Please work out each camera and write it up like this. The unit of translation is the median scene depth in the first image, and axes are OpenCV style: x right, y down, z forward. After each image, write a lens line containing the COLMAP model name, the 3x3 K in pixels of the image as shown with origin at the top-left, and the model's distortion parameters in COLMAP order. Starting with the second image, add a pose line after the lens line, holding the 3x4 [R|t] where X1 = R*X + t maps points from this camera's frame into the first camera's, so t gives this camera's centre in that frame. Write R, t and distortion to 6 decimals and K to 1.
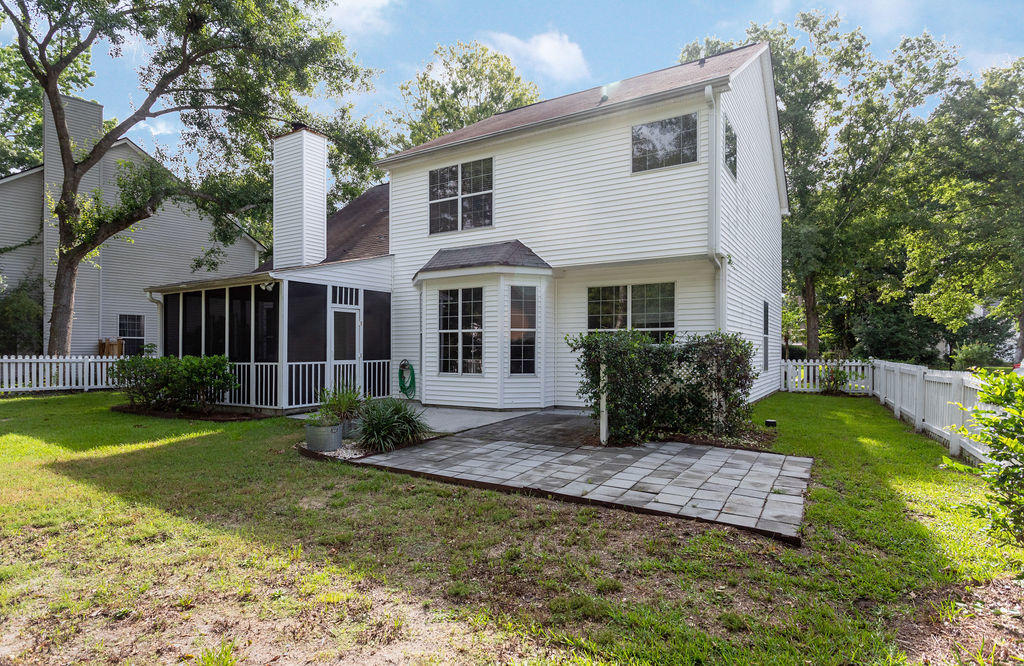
lens RADIAL K [[548.9, 0, 512.0], [0, 548.9, 333.0], [0, 0, 1]] dist [0.000443, -0.000012]
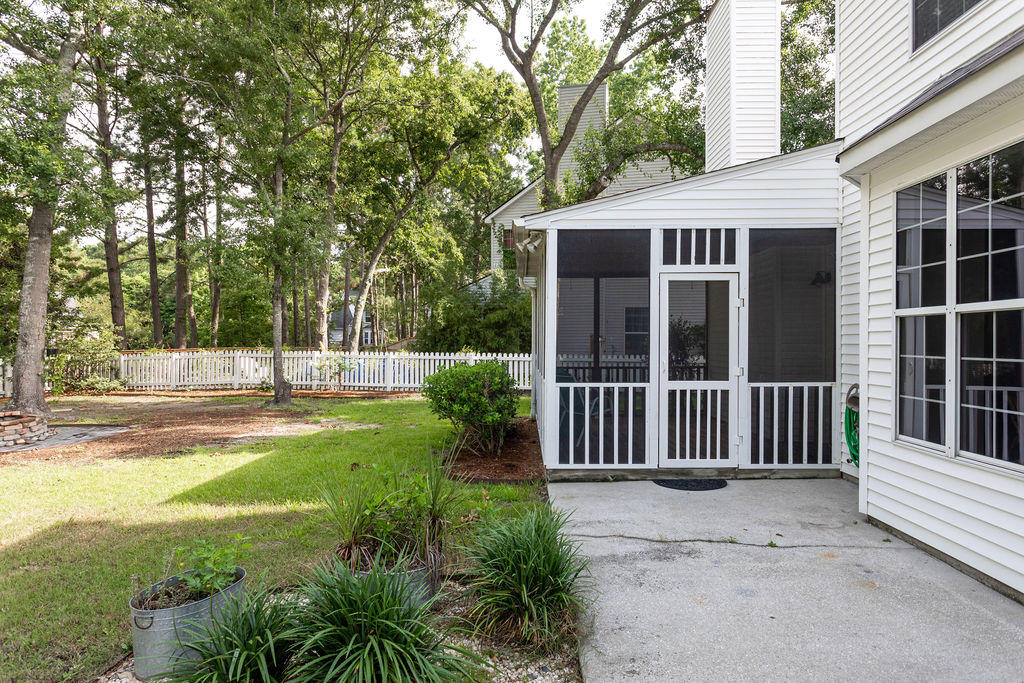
lens RADIAL K [[594.1, 0, 512.0], [0, 594.1, 341.5], [0, 0, 1]] dist [0.000350, 0.000133]
pose [[0.504821, 0.001209, -0.863223, 0.064210], [0.023028, 0.999624, 0.014867, 0.003518], [0.862917, -0.027384, 0.504604, 0.612557]]
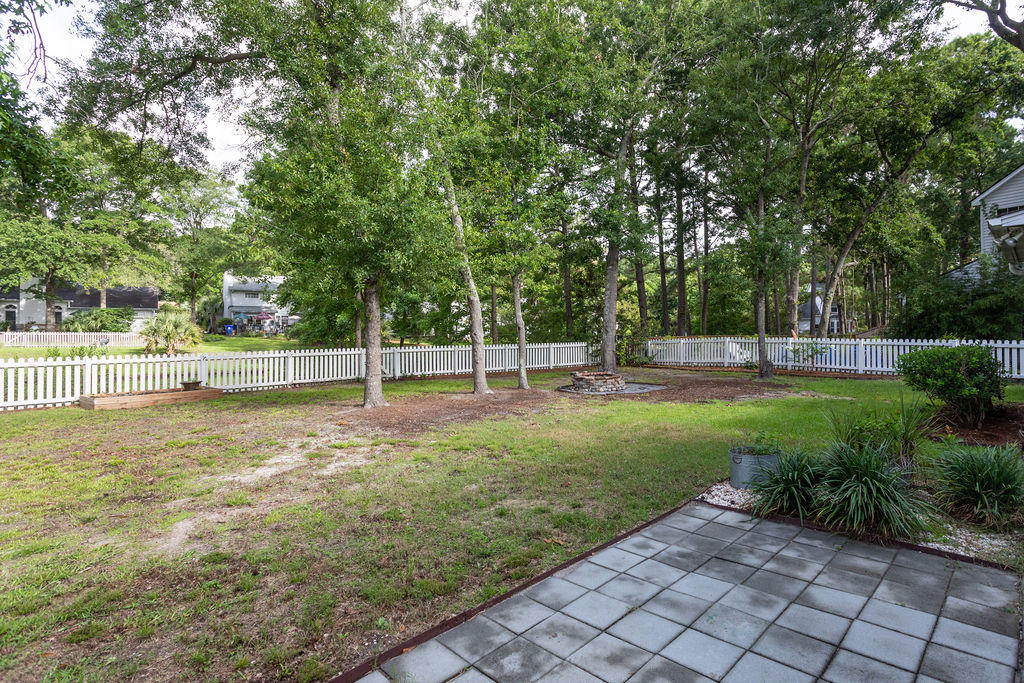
lens RADIAL K [[527.5, 0, 536.8], [0, 527.5, 325.4], [0, 0, 1]] dist [0.001020, 0.000737]
pose [[-0.216892, -0.011178, -0.976132, 0.237207], [0.033190, 0.999272, -0.018818, 0.005990], [0.975631, -0.036479, -0.216363, 0.544385]]
